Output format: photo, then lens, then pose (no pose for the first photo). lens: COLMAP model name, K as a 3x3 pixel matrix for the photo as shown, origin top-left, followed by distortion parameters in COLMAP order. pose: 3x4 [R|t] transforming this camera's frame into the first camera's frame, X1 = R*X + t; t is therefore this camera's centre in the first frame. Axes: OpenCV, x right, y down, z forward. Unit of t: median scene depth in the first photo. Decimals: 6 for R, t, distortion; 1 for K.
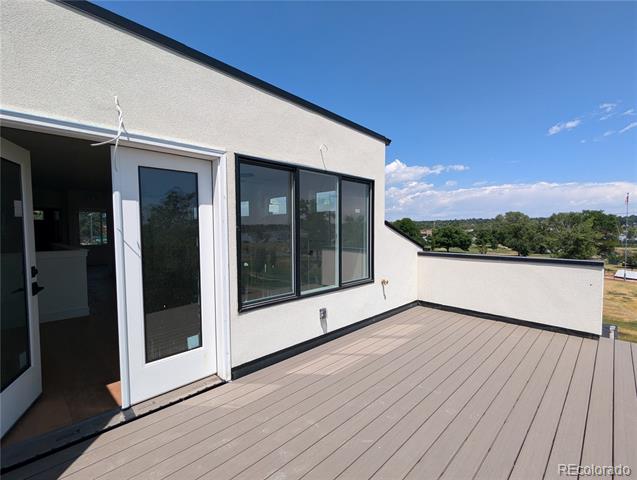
lens RADIAL K [[299.9, 0, 318.5], [0, 299.9, 240.9], [0, 0, 1]] dist [0.023715, 0.000432]
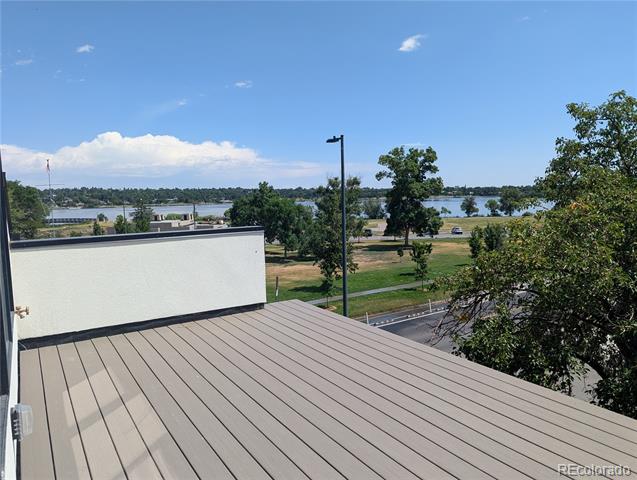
lens RADIAL K [[444.7, 0, 317.2], [0, 444.7, 239.2], [0, 0, 1]] dist [-0.010516, -0.001569]
pose [[0.191866, -0.094970, 0.976815, -0.395615], [0.063482, 0.994424, 0.084213, -0.003043], [-0.979366, 0.045852, 0.196825, 0.512689]]
